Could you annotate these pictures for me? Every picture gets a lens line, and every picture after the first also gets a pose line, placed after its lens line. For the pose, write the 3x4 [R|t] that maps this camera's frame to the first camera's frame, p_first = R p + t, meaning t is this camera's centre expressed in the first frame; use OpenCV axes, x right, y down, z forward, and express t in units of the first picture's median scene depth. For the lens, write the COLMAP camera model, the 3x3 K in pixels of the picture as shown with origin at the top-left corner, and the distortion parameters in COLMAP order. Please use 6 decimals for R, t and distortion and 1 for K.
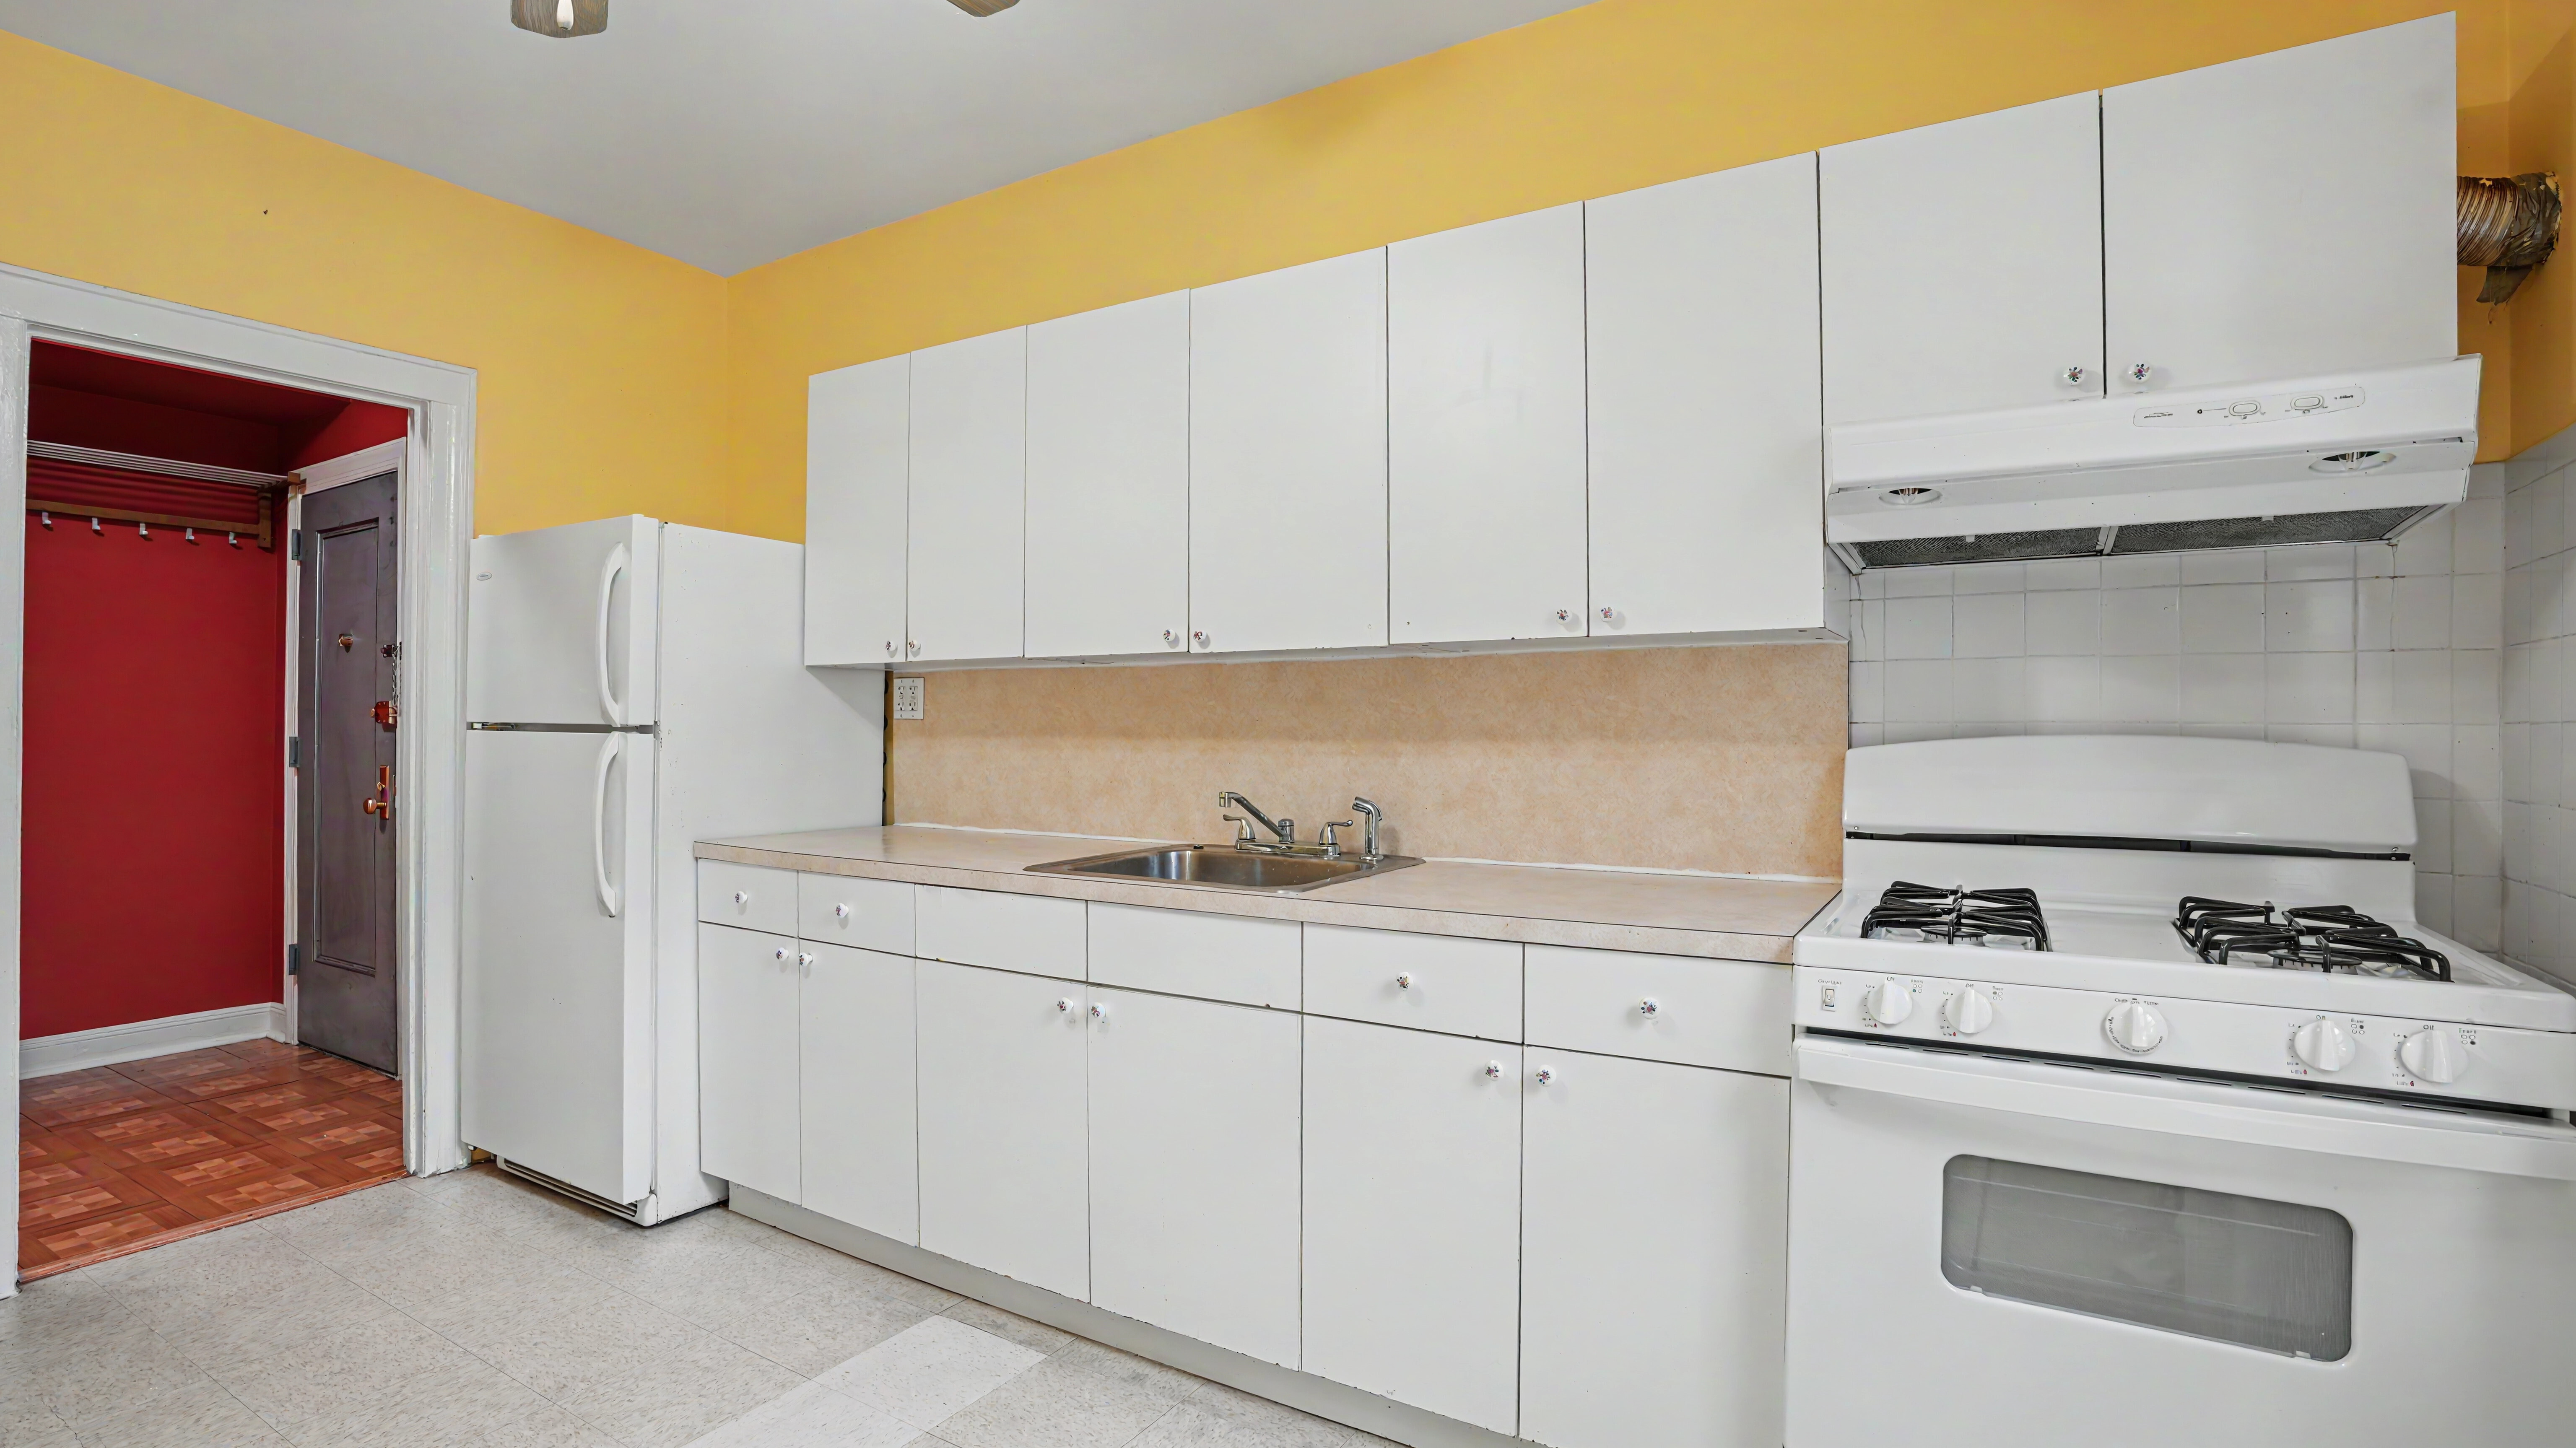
lens RADIAL K [[1249.6, 0, 1265.2], [0, 1249.6, 734.5], [0, 0, 1]] dist [-0.076611, 0.035886]
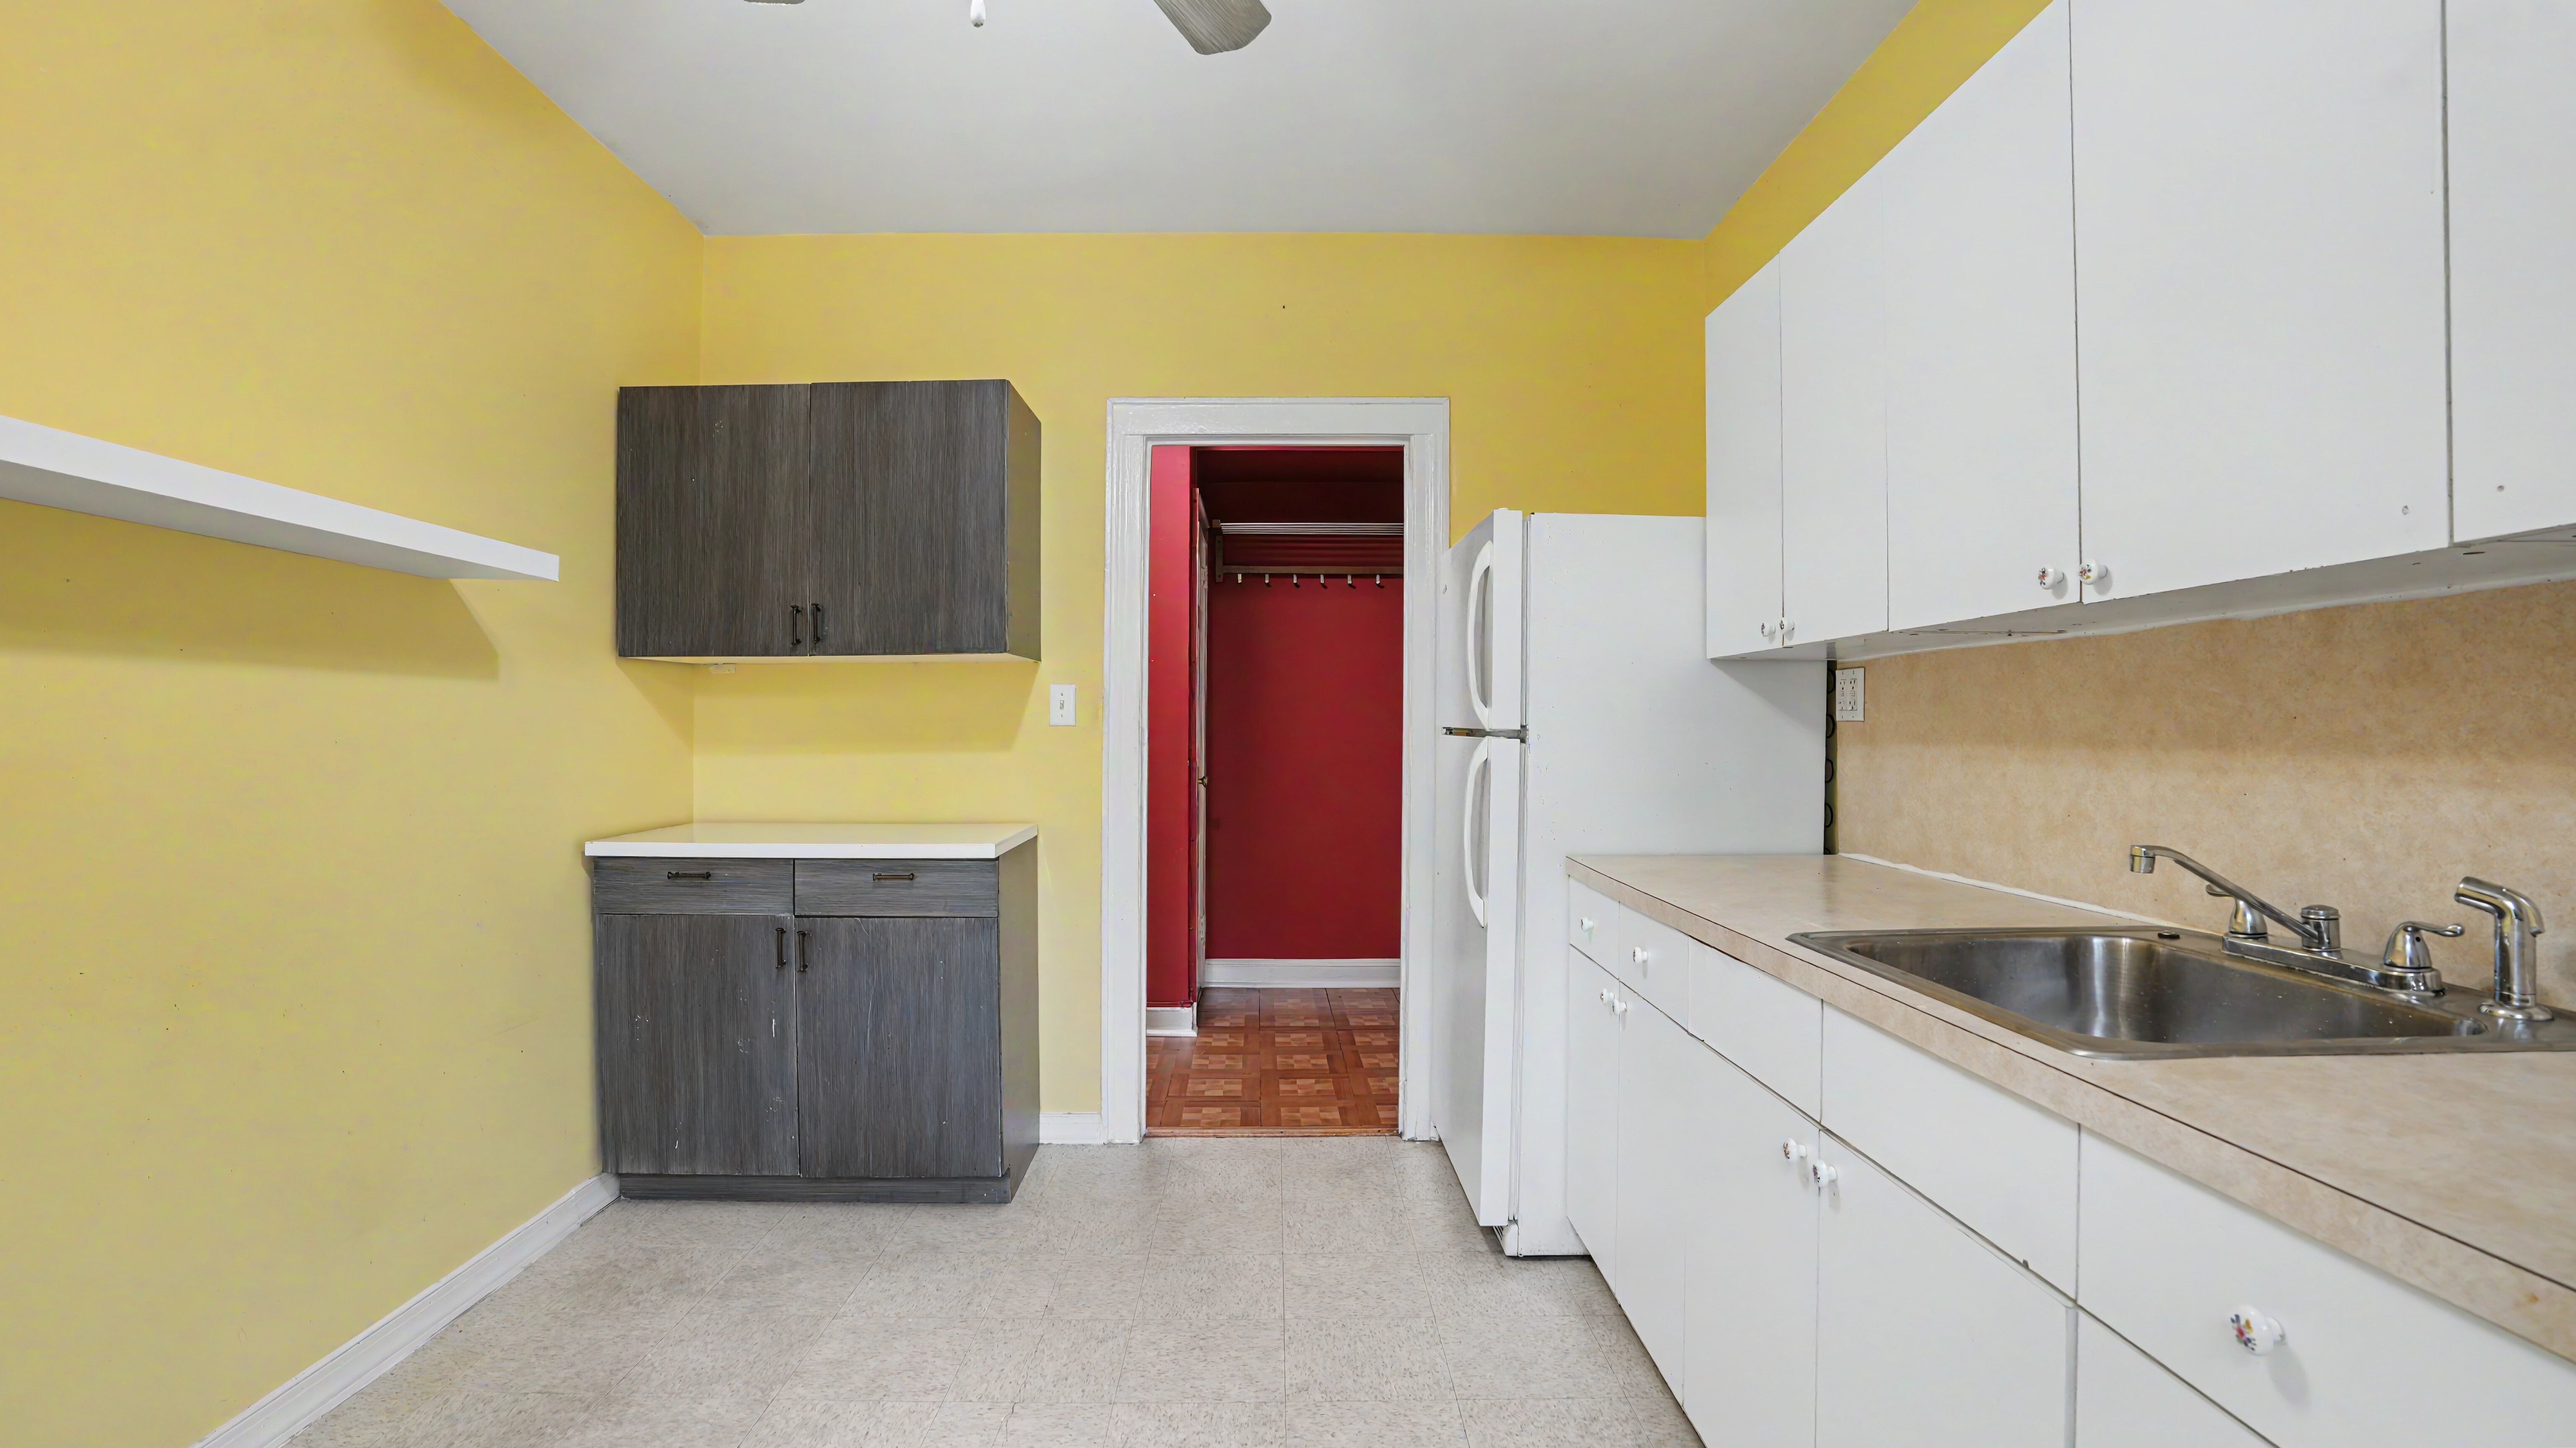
lens RADIAL K [[1209.8, 0, 1271.5], [0, 1209.8, 728.4], [0, 0, 1]] dist [-0.073662, 0.031583]
pose [[0.534047, -0.003124, -0.845449, 0.191060], [-0.005208, 0.999962, -0.006985, -0.000804], [0.845438, 0.008134, 0.534011, 0.360653]]
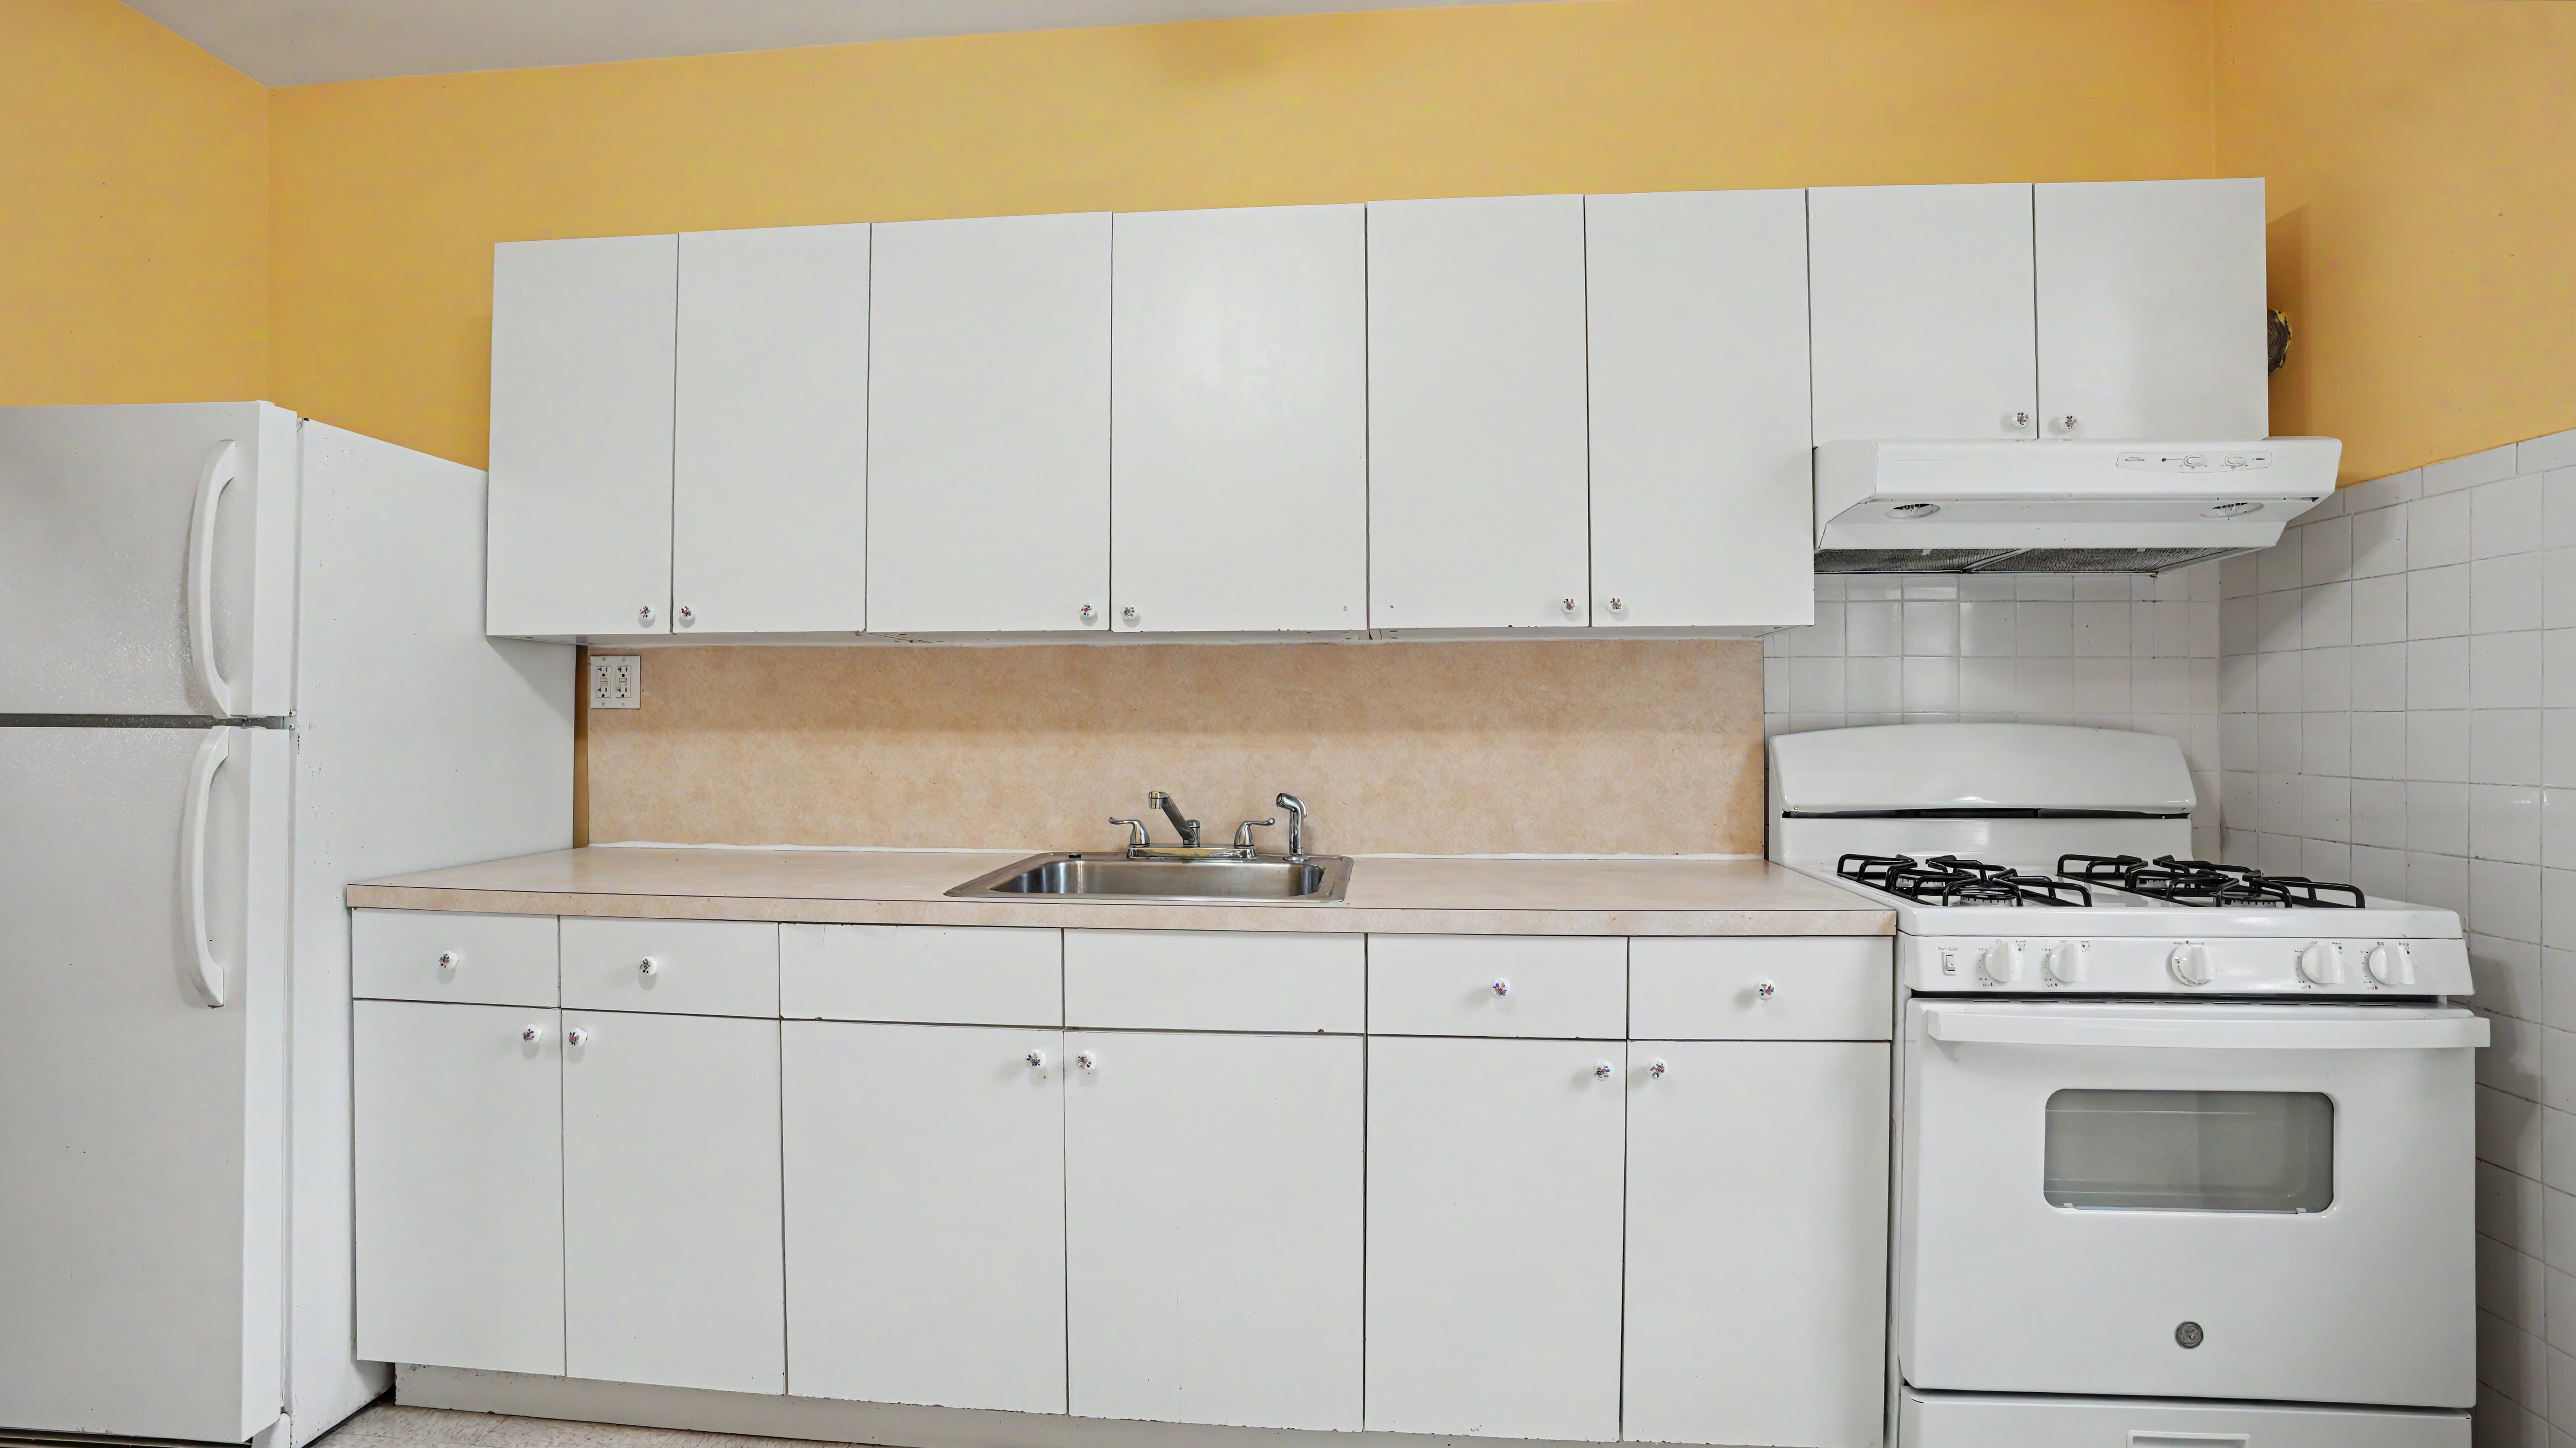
lens RADIAL K [[1209.8, 0, 1271.5], [0, 1209.8, 728.4], [0, 0, 1]] dist [-0.073662, 0.031583]
pose [[0.891133, -0.004863, 0.453716, -0.321194], [0.004273, 0.999988, 0.002325, -0.000022], [-0.453722, -0.000133, 0.891143, 0.192998]]
